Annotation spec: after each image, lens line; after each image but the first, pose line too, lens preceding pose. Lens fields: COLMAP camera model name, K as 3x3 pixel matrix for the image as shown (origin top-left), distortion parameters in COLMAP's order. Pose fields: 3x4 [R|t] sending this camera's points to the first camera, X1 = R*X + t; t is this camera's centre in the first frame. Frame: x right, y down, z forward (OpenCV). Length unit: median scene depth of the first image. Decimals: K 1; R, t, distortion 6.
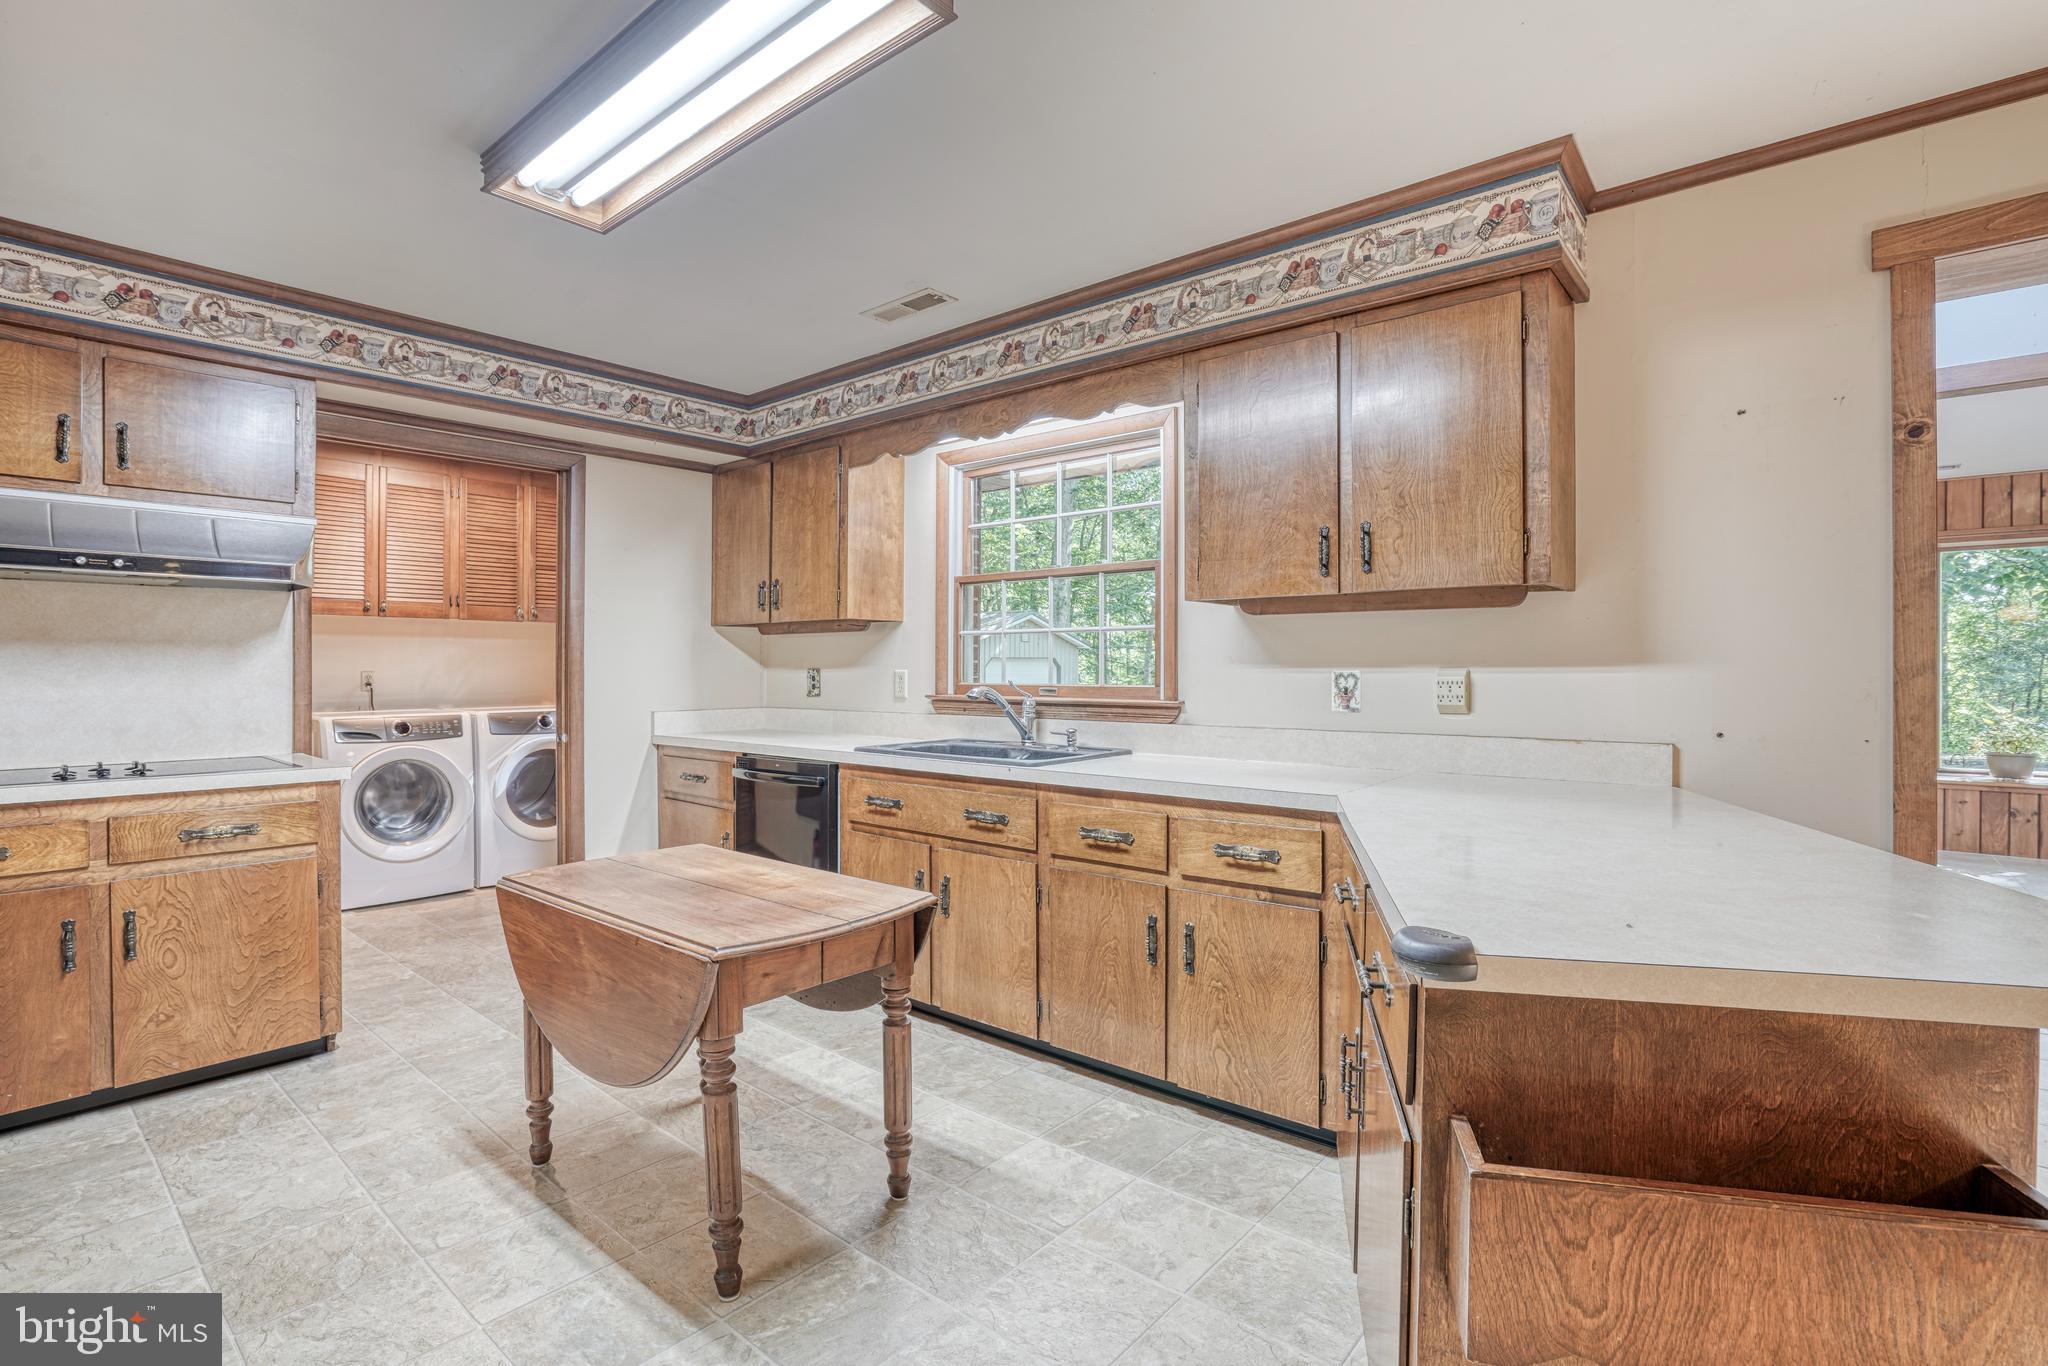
lens RADIAL K [[956.5, 0, 1018.8], [0, 956.5, 669.6], [0, 0, 1]] dist [-0.063548, 0.023089]
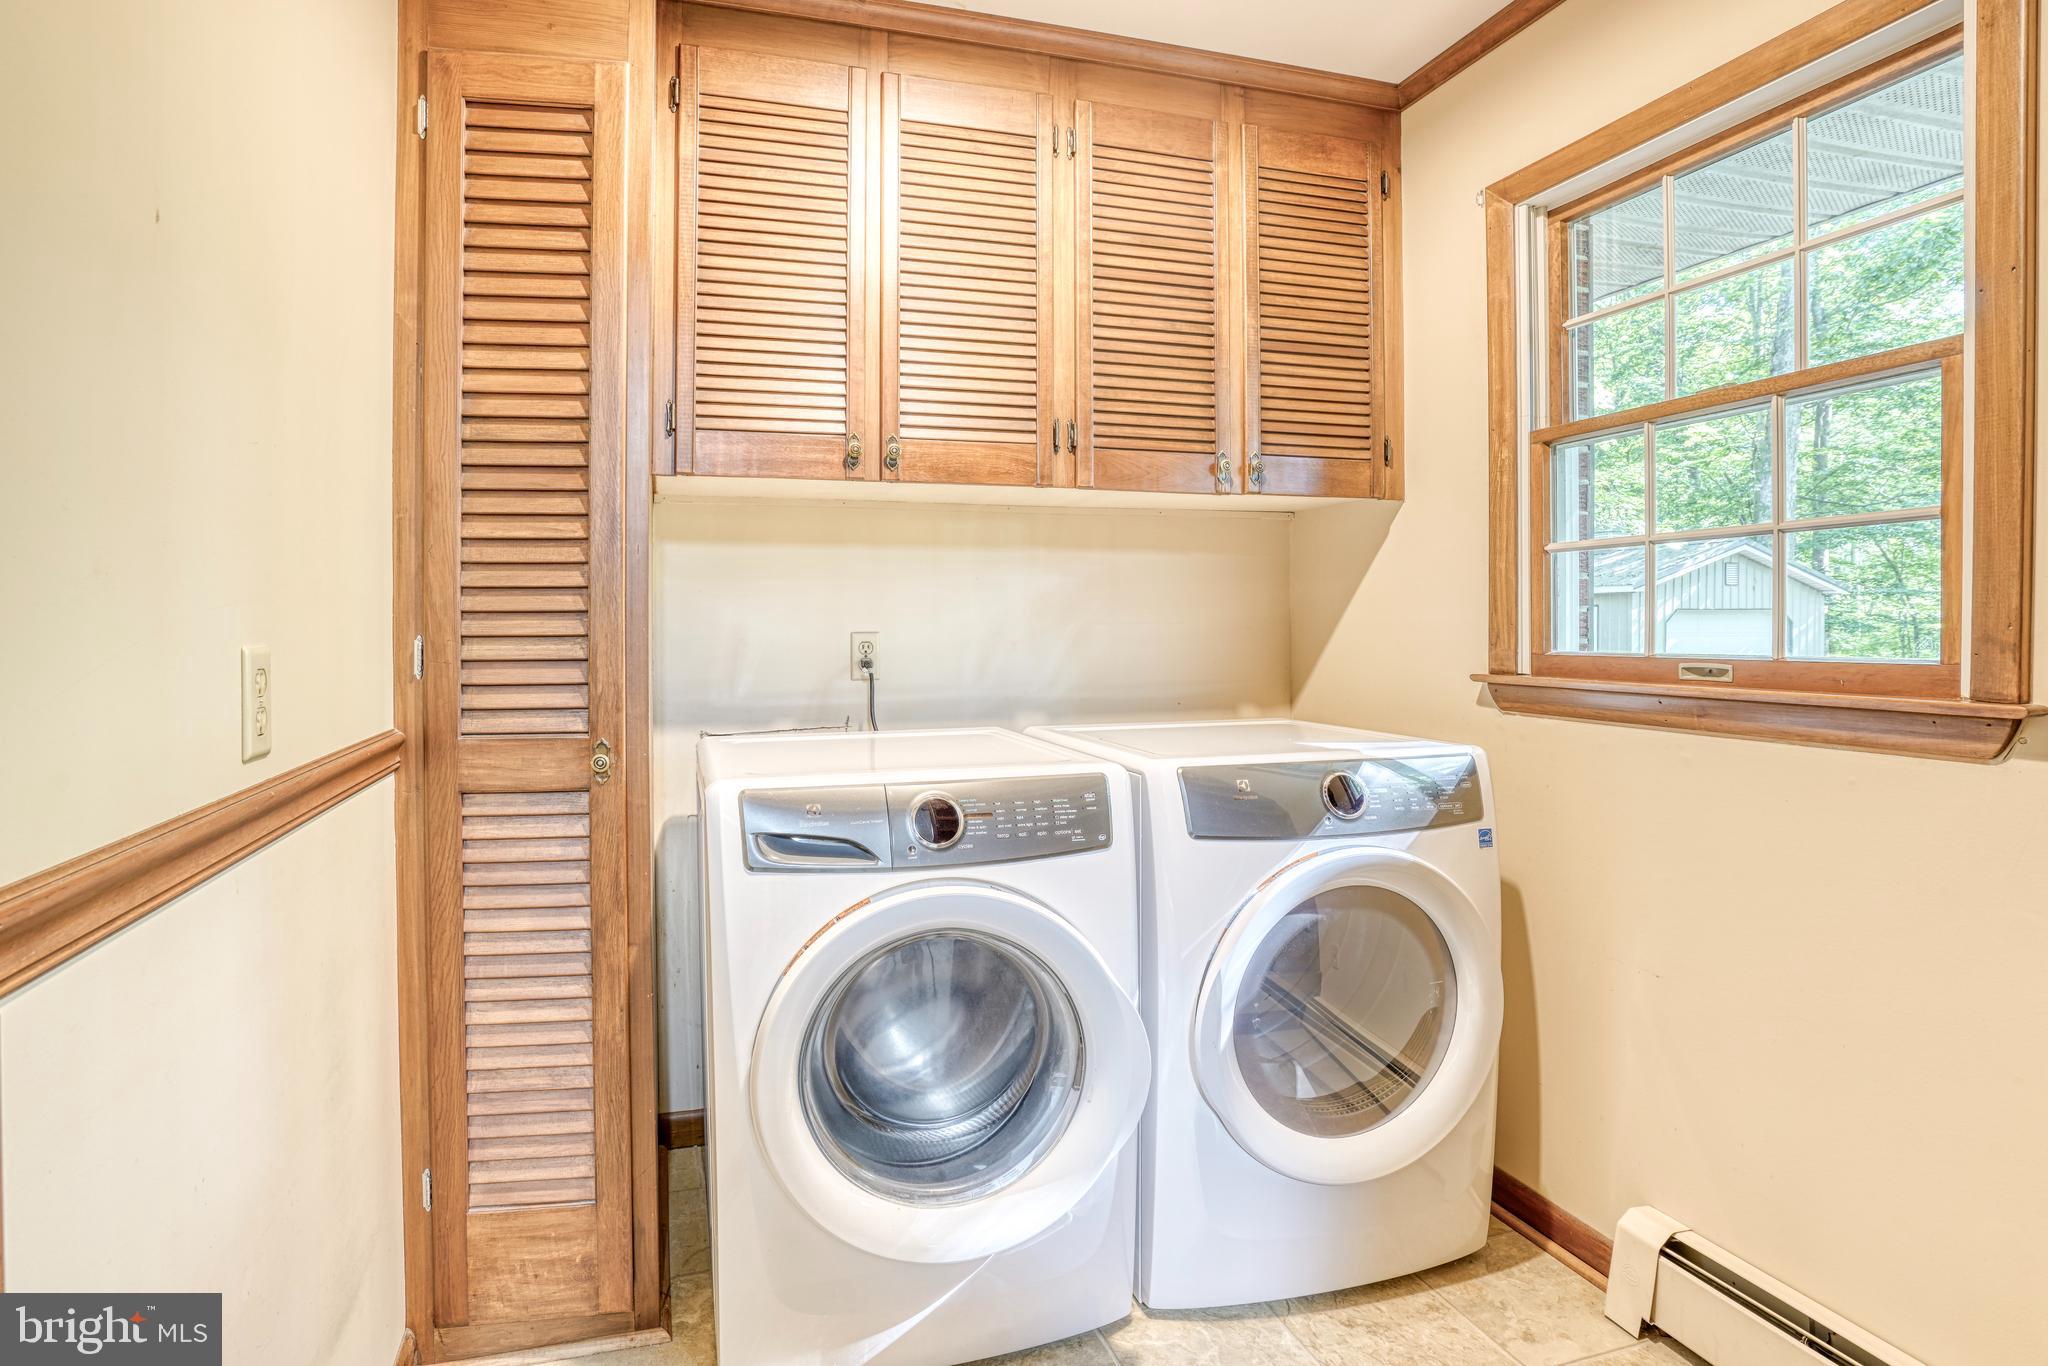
lens RADIAL K [[956.5, 0, 1018.8], [0, 956.5, 669.6], [0, 0, 1]] dist [-0.063548, 0.023089]
pose [[0.875389, 0.017580, -0.483099, -0.674791], [-0.000772, 0.999388, 0.034968, 0.005324], [0.483419, -0.030238, 0.874867, 1.027405]]
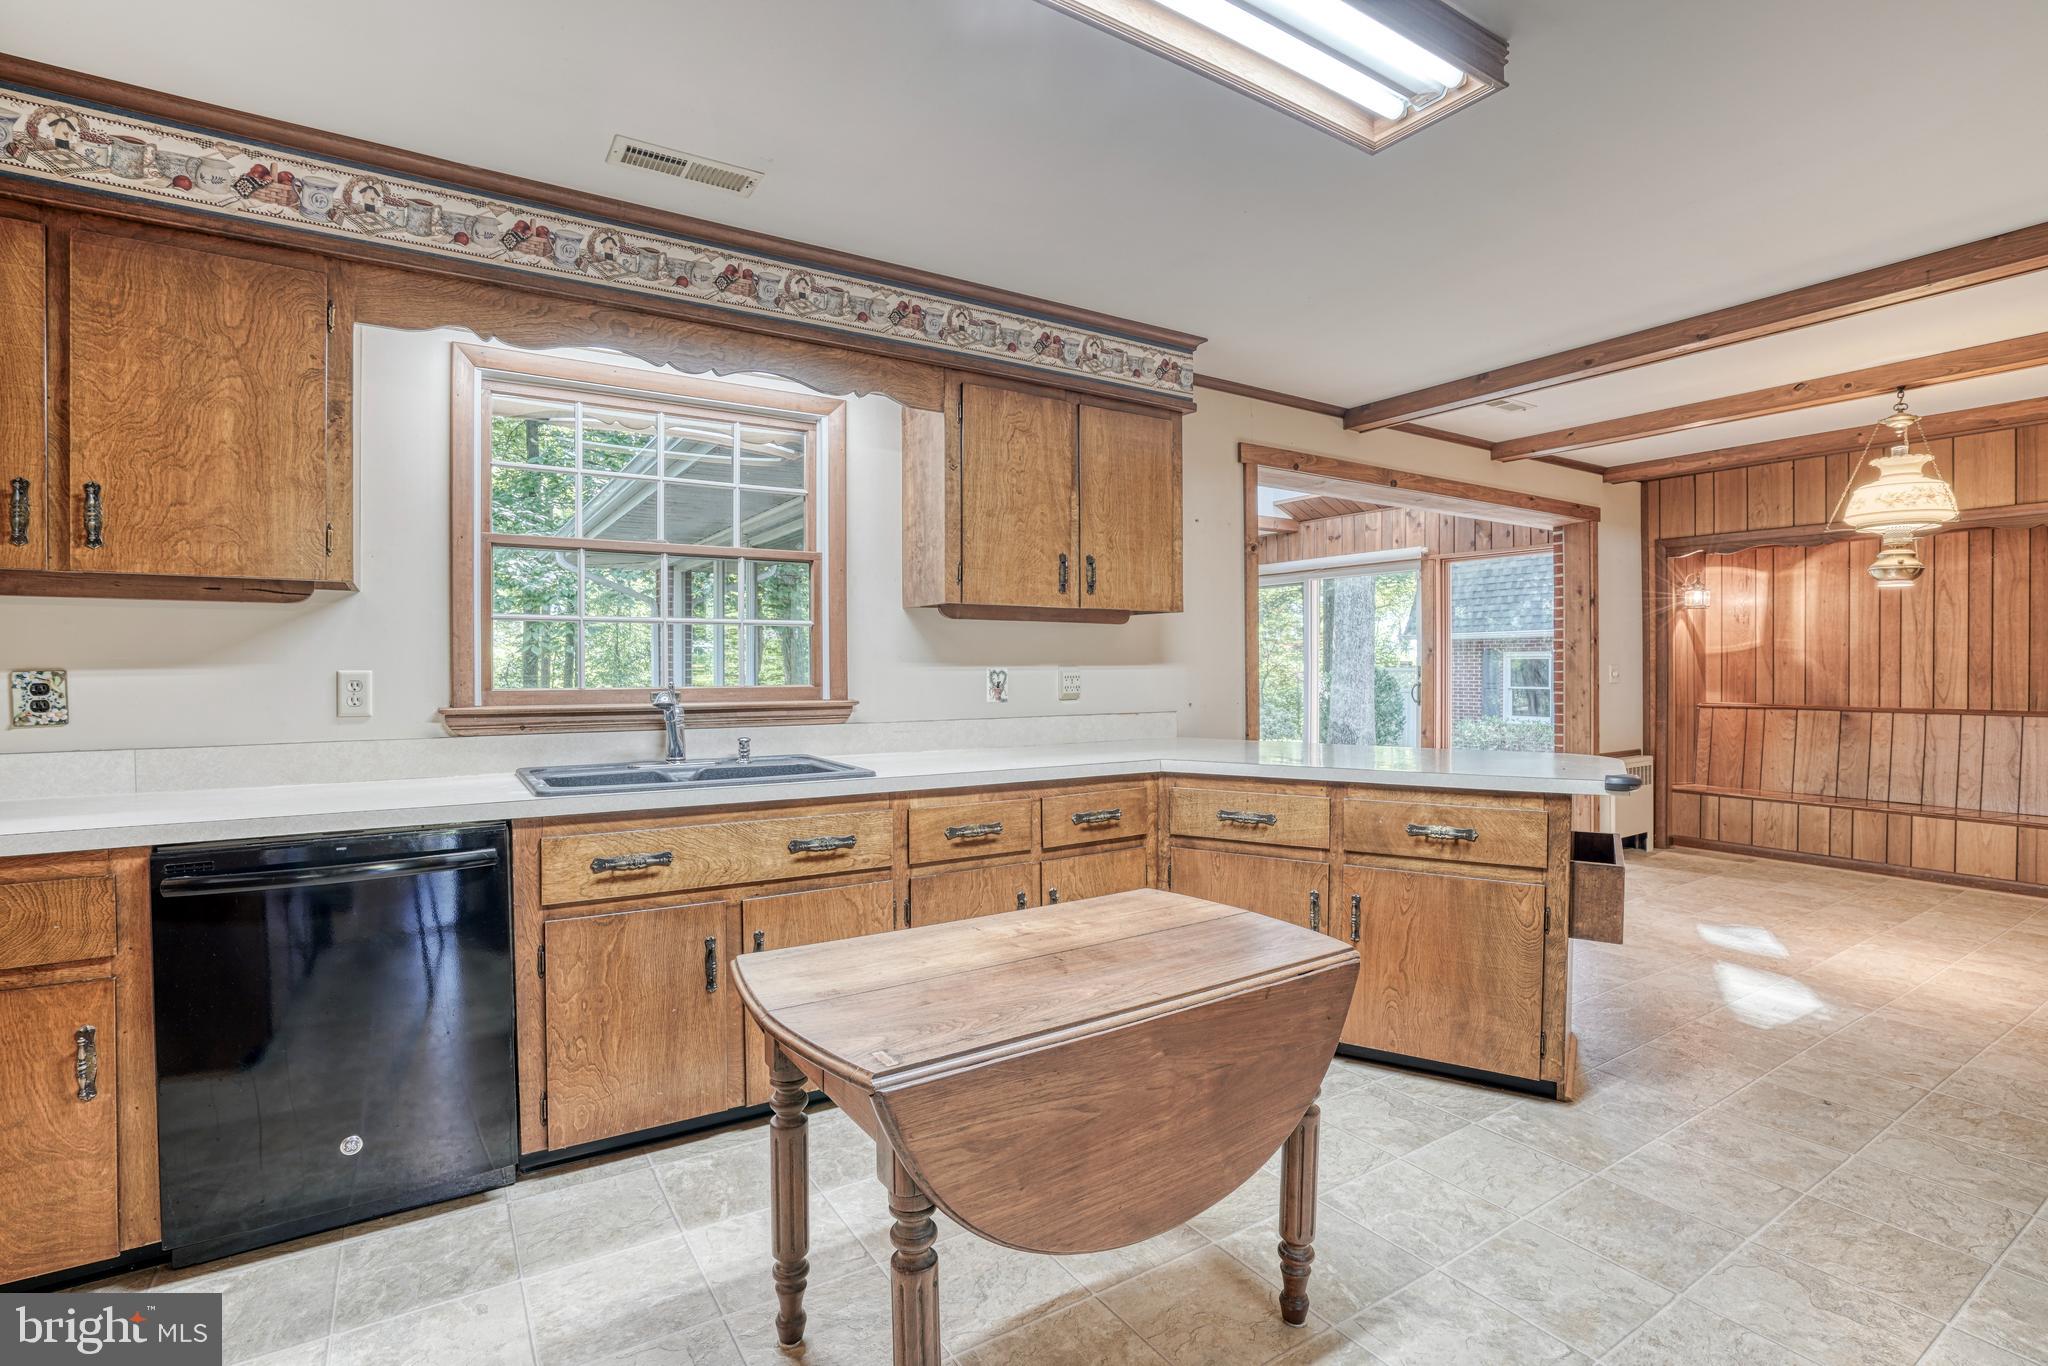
lens RADIAL K [[947.7, 0, 1010.8], [0, 947.7, 674.4], [0, 0, 1]] dist [-0.060618, 0.023253]
pose [[0.303475, -0.009763, 0.952789, -0.653856], [0.001466, 0.999951, 0.009779, -0.002435], [-0.952838, -0.001571, 0.303475, 0.497441]]
